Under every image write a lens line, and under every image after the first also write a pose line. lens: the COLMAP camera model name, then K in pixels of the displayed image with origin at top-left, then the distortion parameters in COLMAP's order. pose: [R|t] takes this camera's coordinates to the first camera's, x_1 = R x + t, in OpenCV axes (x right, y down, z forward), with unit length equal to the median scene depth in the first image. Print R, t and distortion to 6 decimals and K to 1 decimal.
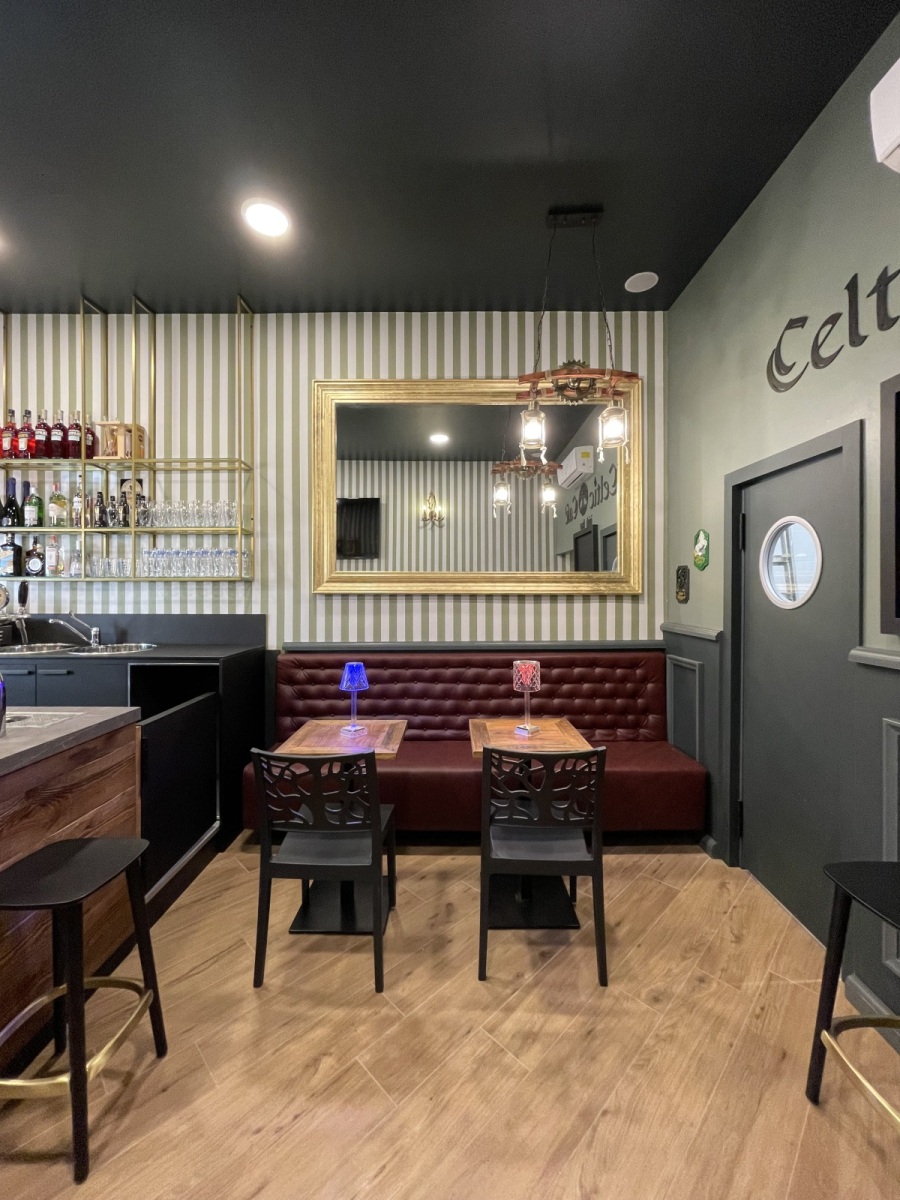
lens RADIAL K [[479.5, 0, 450.9], [0, 479.5, 592.0], [0, 0, 1]] dist [-0.005759, -0.000048]
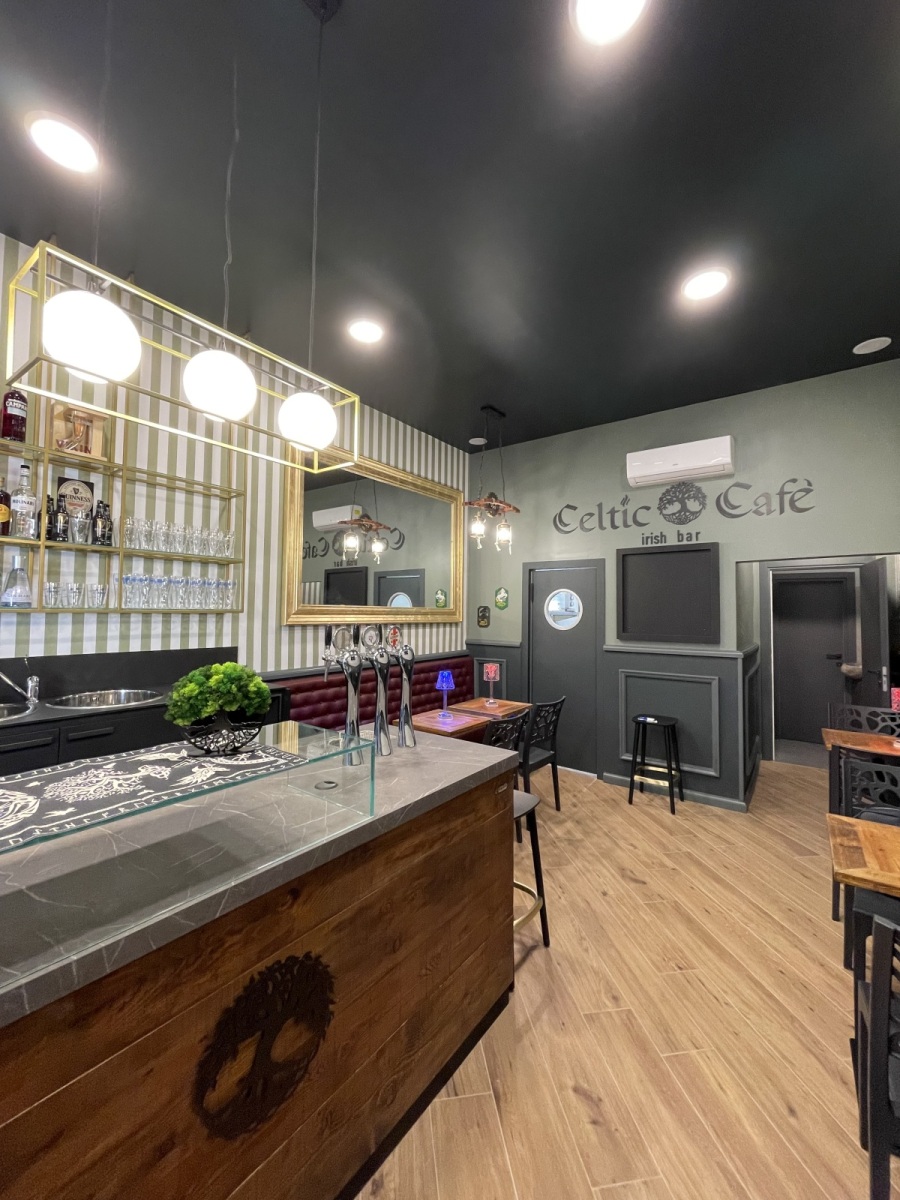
lens RADIAL K [[479.5, 0, 451.9], [0, 479.5, 591.5], [0, 0, 1]] dist [-0.005759, -0.000048]
pose [[0.593231, 0.040909, 0.803992, -0.966205], [-0.009675, 0.998998, -0.043692, -0.029294], [-0.804974, 0.018141, 0.593032, 0.058641]]
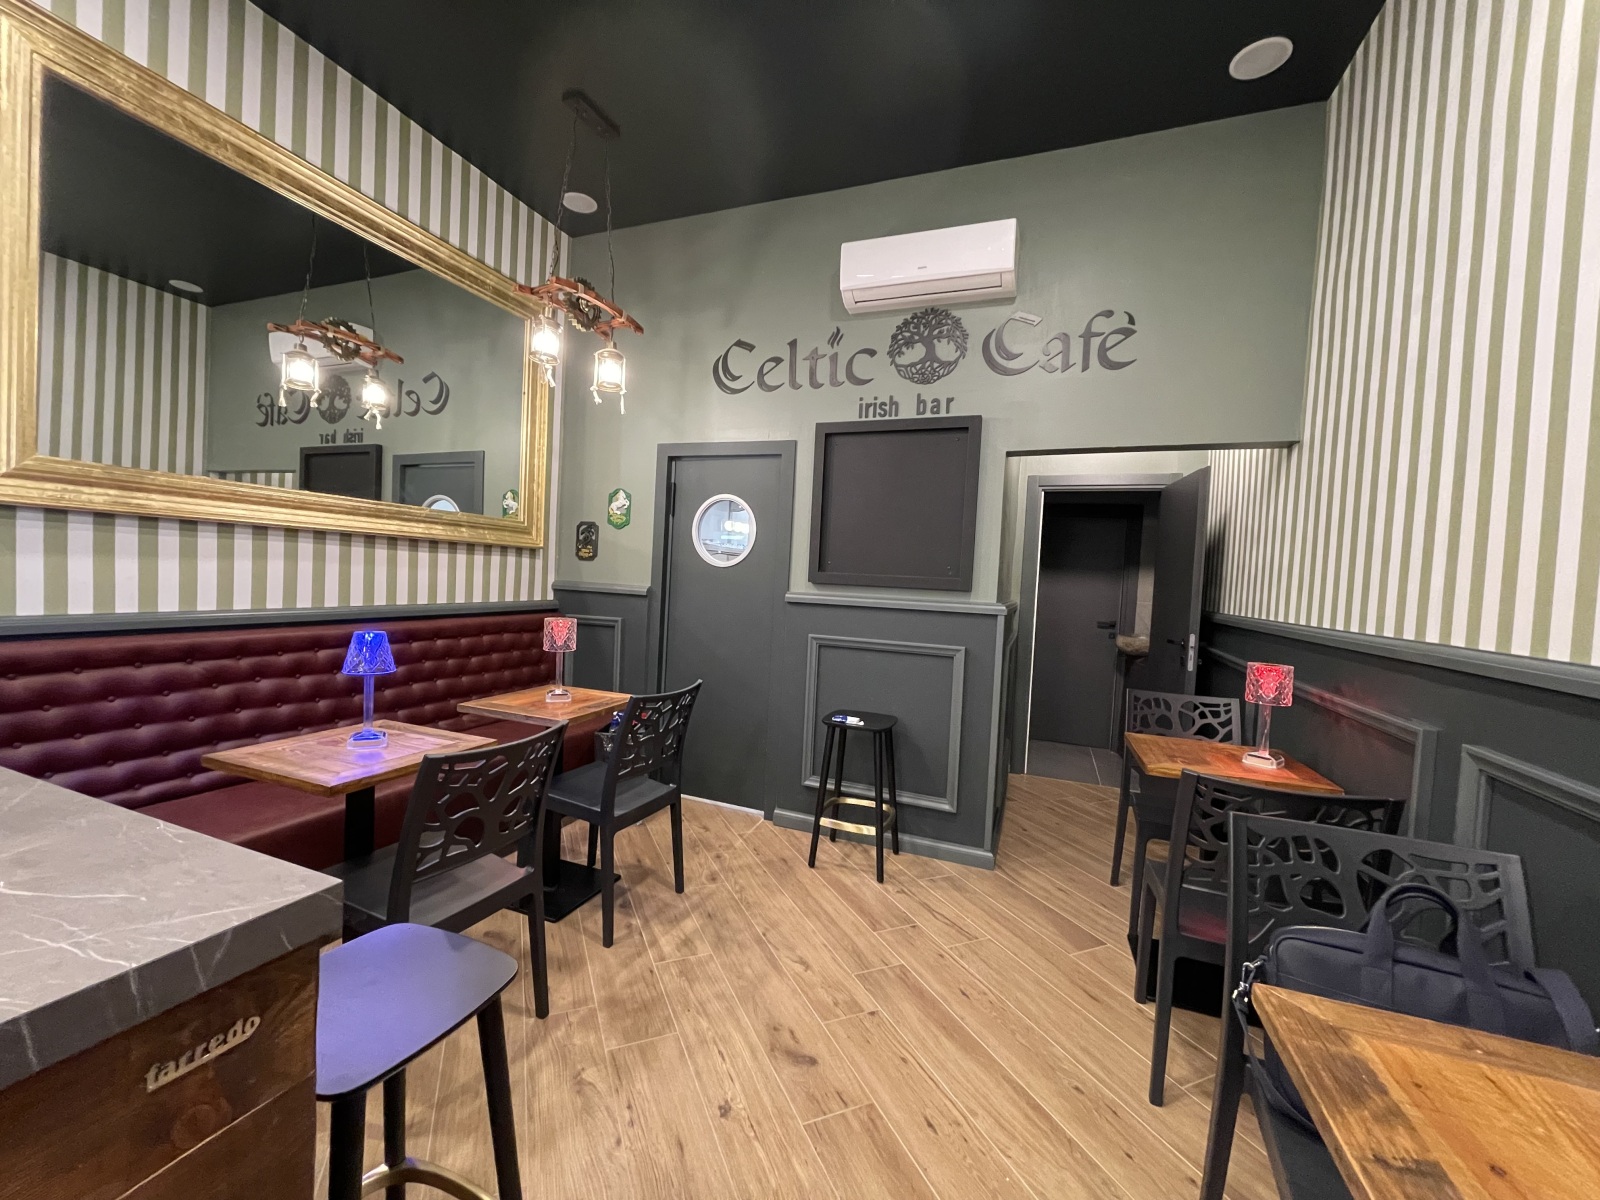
lens RADIAL K [[639.3, 0, 790.7], [0, 639.3, 599.8], [0, 0, 1]] dist [-0.005759, -0.000048]
pose [[0.363120, -0.014562, 0.931628, -0.556596], [-0.048277, 0.998241, 0.034420, 0.038056], [-0.930491, -0.057475, 0.361779, 0.142046]]
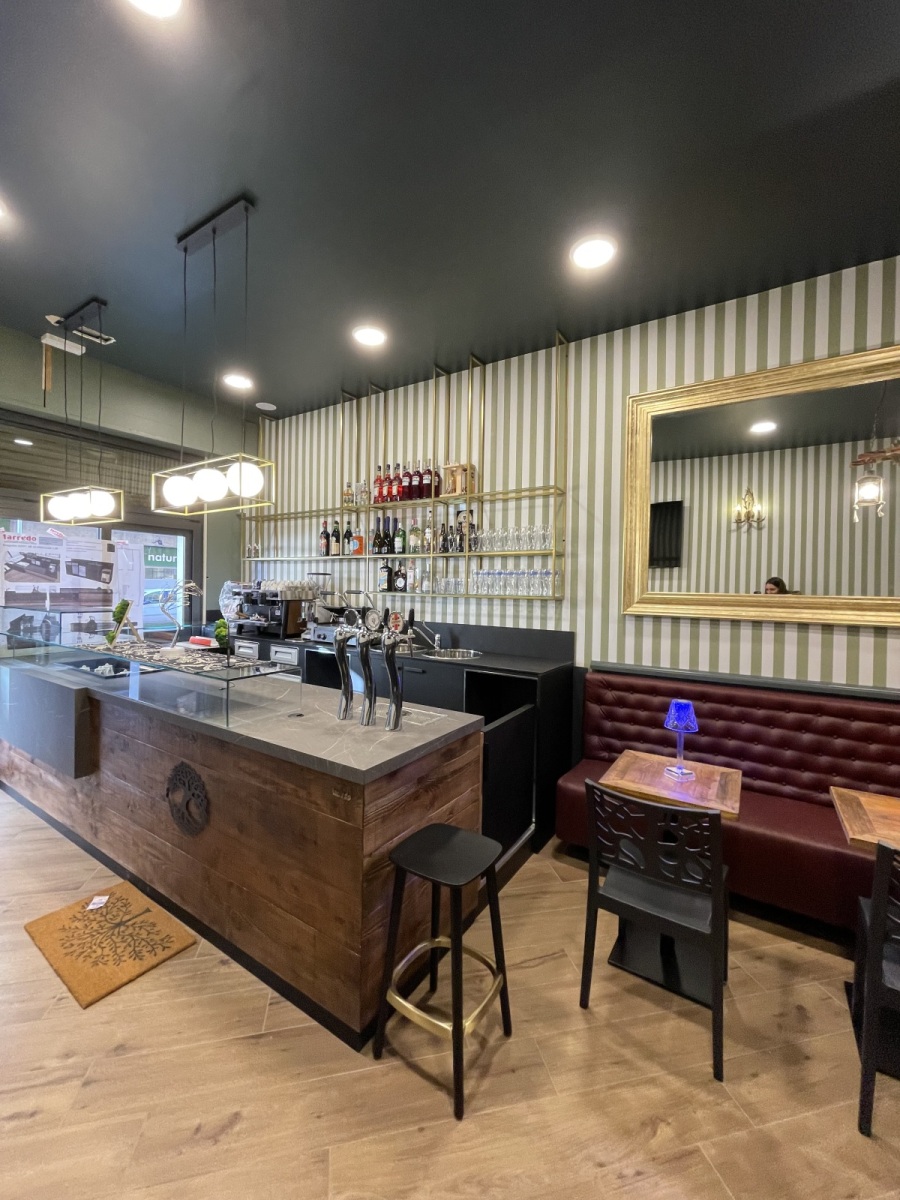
lens RADIAL K [[479.5, 0, 450.0], [0, 479.5, 591.9], [0, 0, 1]] dist [-0.005759, -0.000048]
pose [[0.844317, 0.020691, -0.535444, -0.063977], [-0.020018, 0.999775, 0.007068, -0.044193], [0.535469, 0.004750, 0.844541, -0.020389]]
